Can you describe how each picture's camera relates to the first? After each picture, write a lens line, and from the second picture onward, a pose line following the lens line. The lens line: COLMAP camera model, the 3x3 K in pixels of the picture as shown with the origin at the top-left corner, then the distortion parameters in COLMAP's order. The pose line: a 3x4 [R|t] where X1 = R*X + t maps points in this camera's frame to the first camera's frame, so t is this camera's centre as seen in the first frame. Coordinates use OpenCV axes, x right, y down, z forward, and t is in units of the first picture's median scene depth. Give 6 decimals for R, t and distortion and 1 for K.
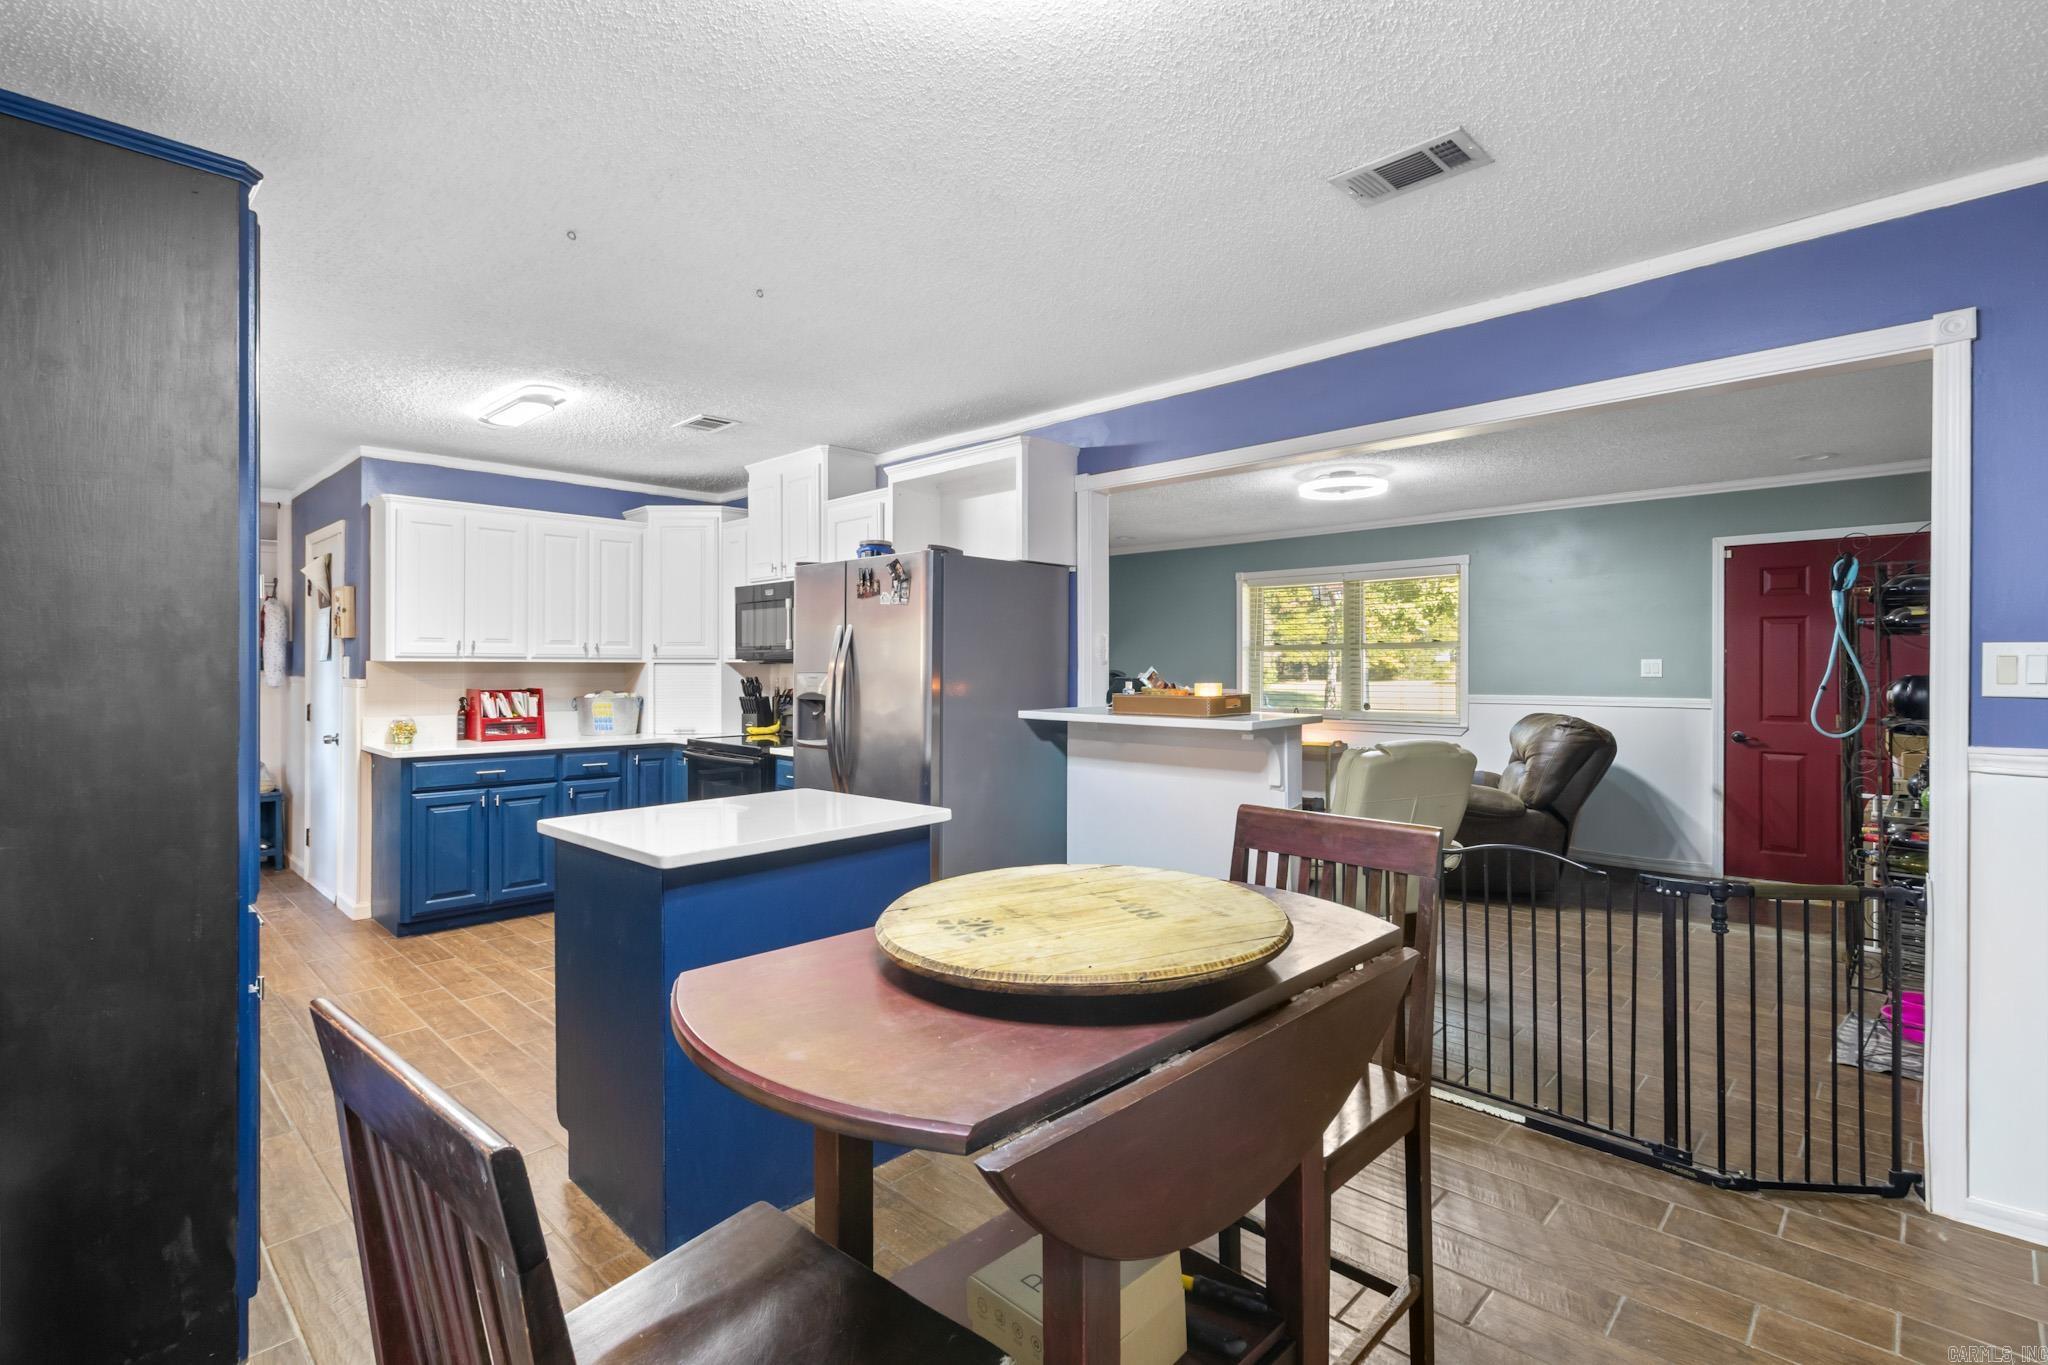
lens RADIAL K [[947.3, 0, 1027.5], [0, 947.3, 669.3], [0, 0, 1]] dist [0.000211, -0.001834]
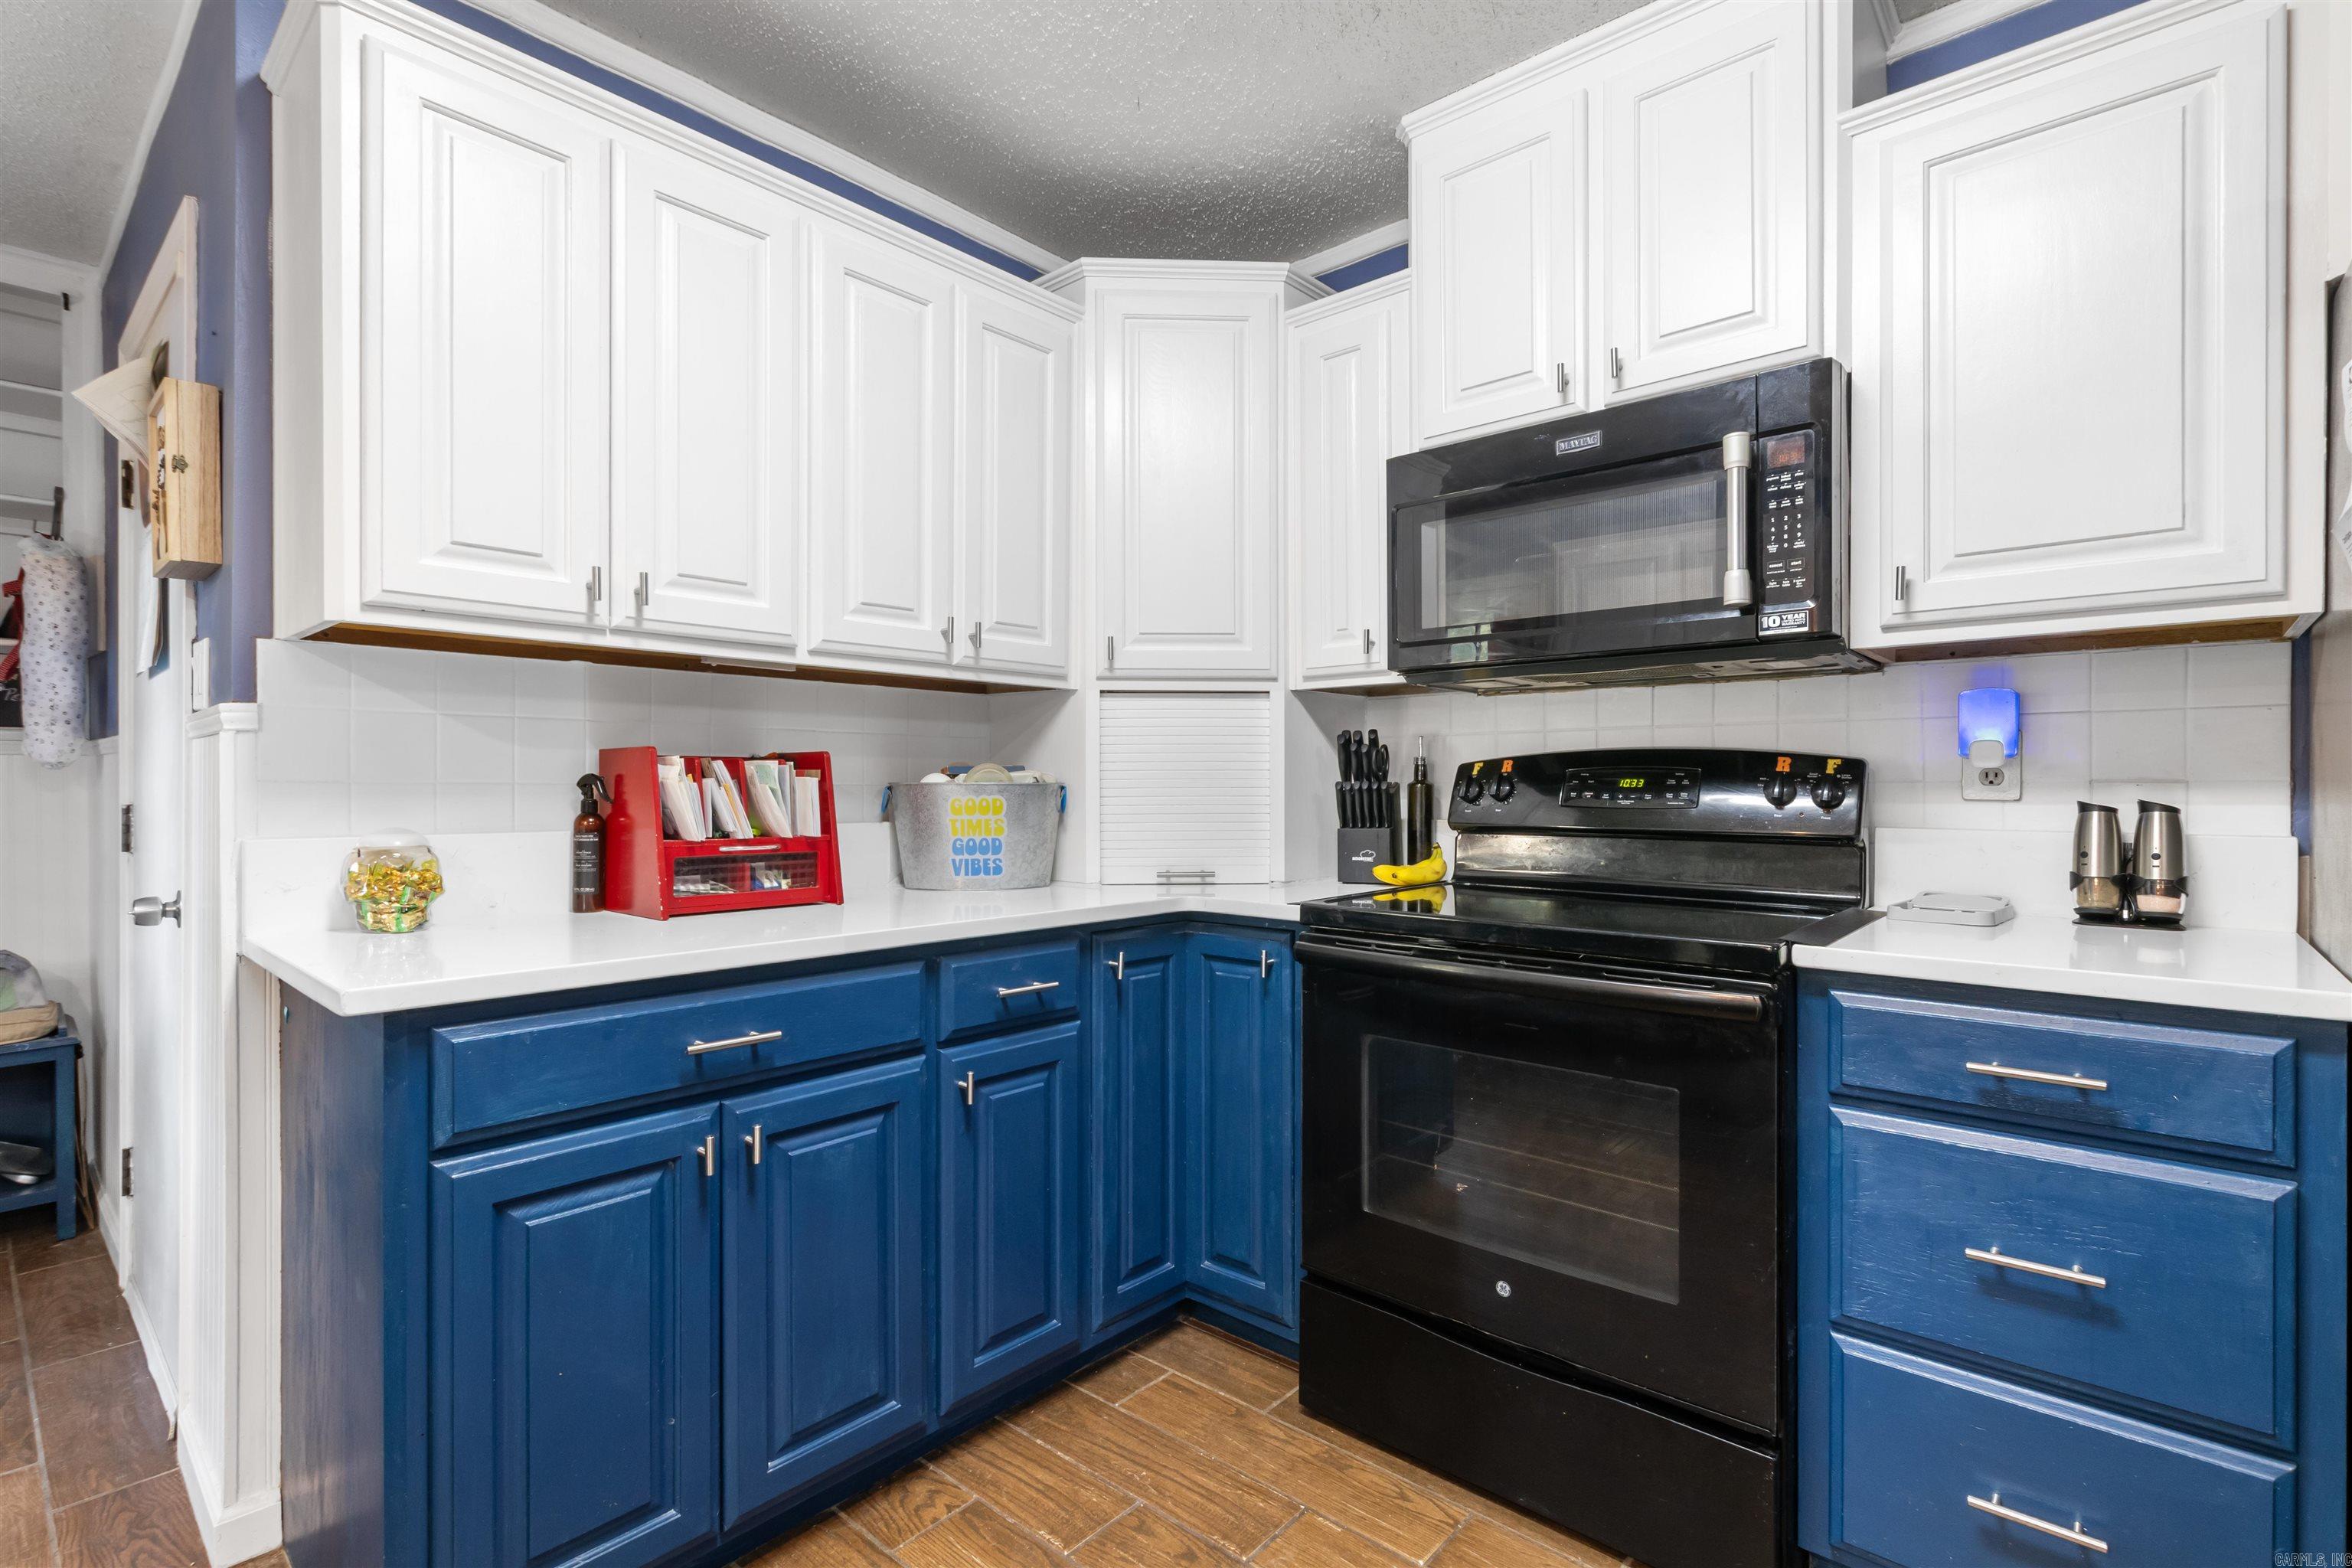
lens RADIAL K [[1087.9, 0, 1183.8], [0, 1087.9, 790.2], [0, 0, 1]] dist [0.000211, -0.001834]
pose [[0.999044, -0.001912, 0.043673, -0.419542], [0.001875, 0.999998, 0.000887, 0.034846], [-0.043674, -0.000804, 0.999045, 0.637594]]
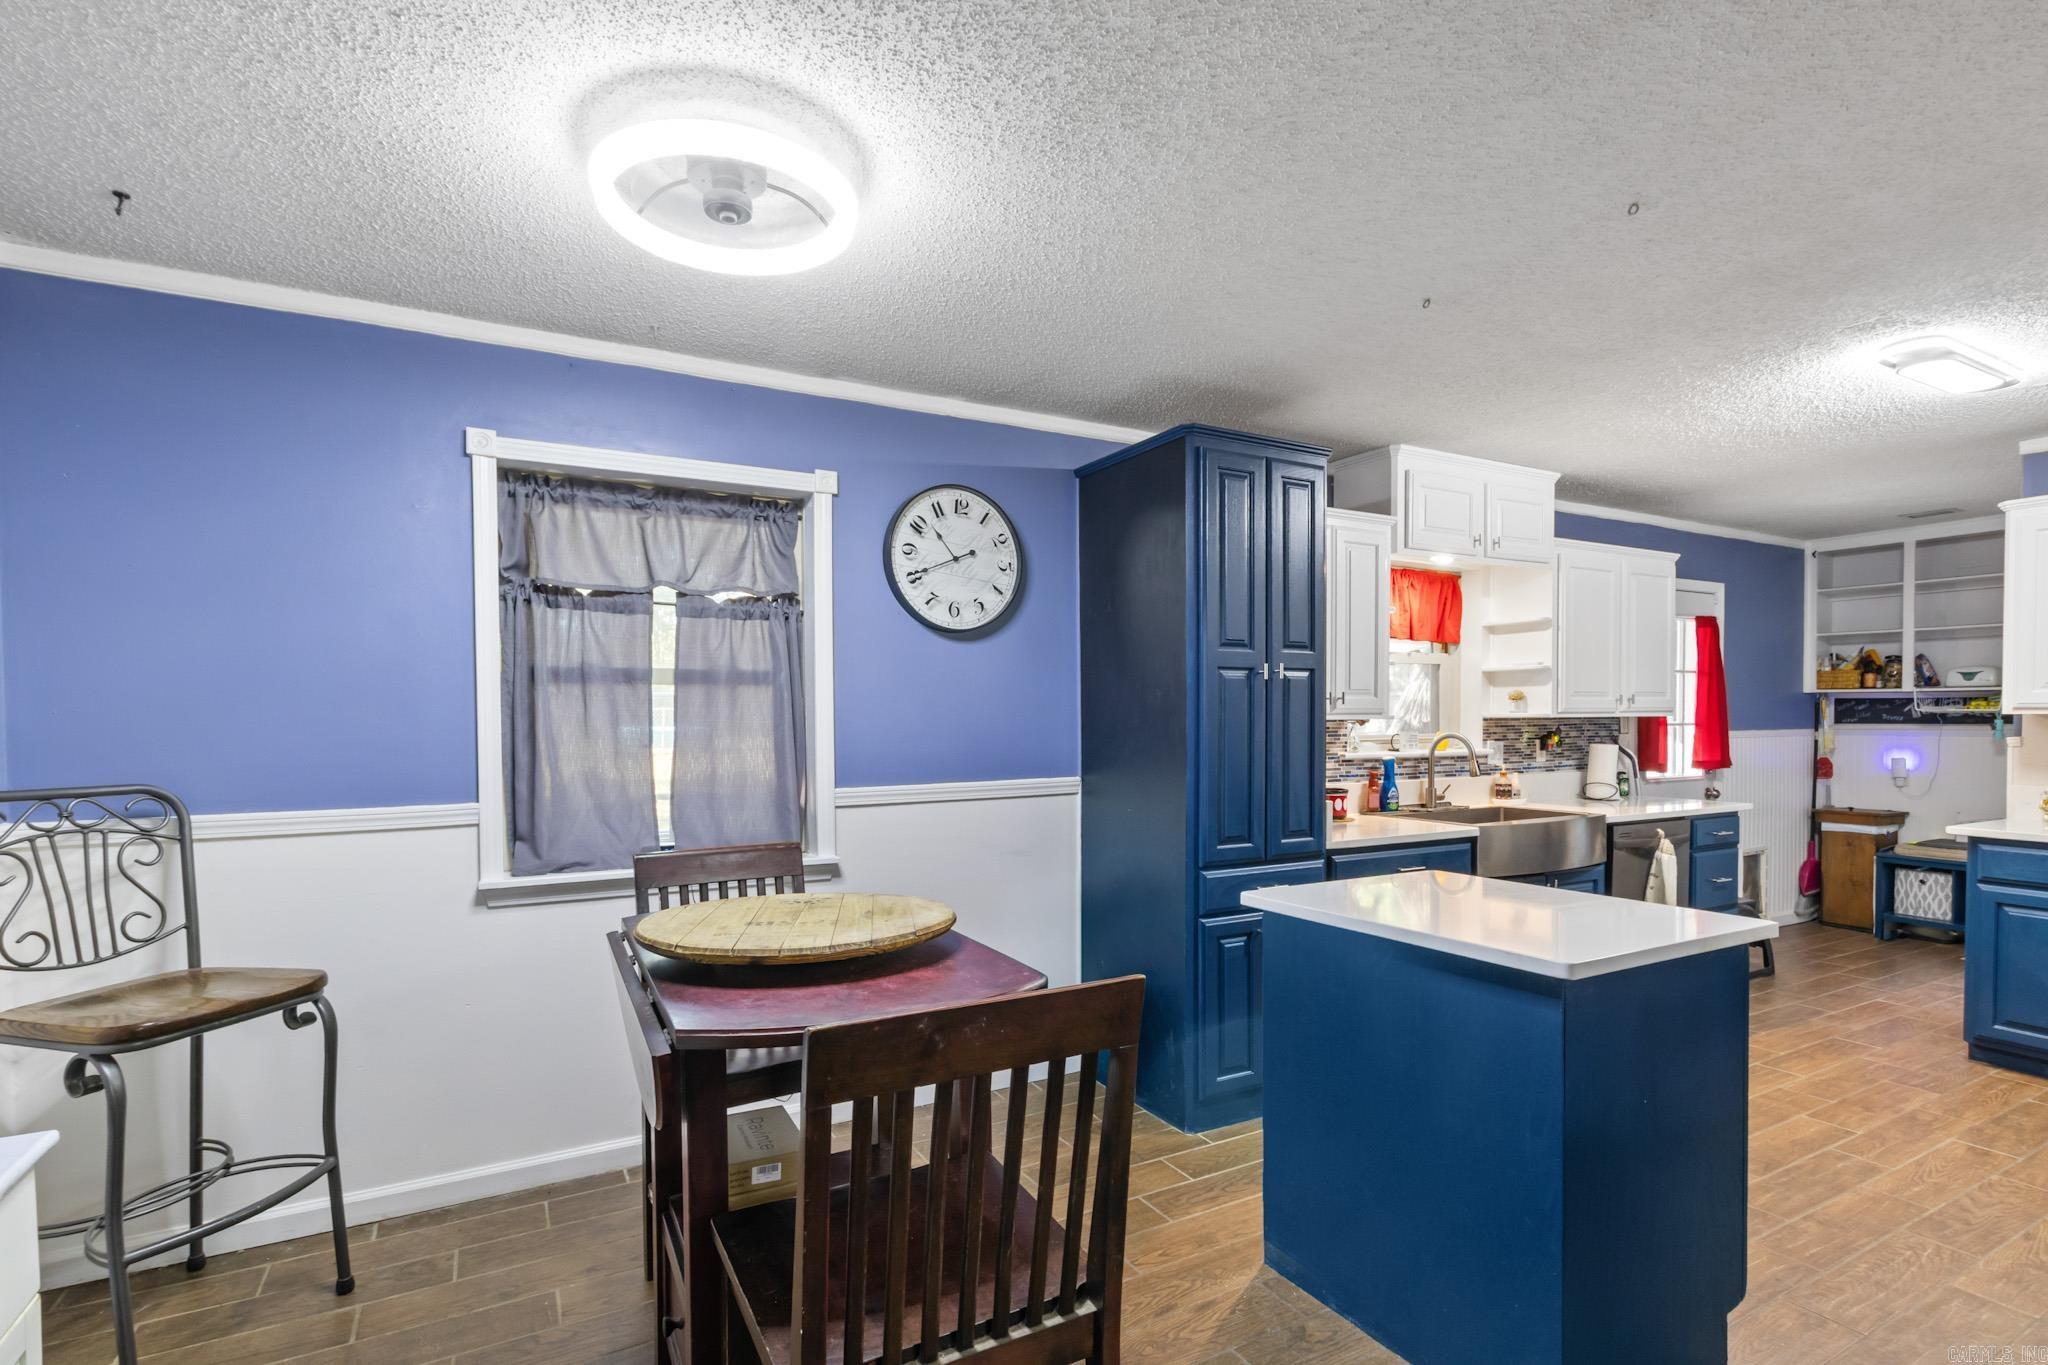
lens RADIAL K [[987.4, 0, 1028.6], [0, 987.4, 738.2], [0, 0, 1]] dist [0.008486, -0.002914]
pose [[-0.305696, 0.021854, -0.951878, 0.331770], [-0.001135, 0.999727, 0.023317, -0.006324], [0.952129, 0.008208, -0.305587, 0.441595]]
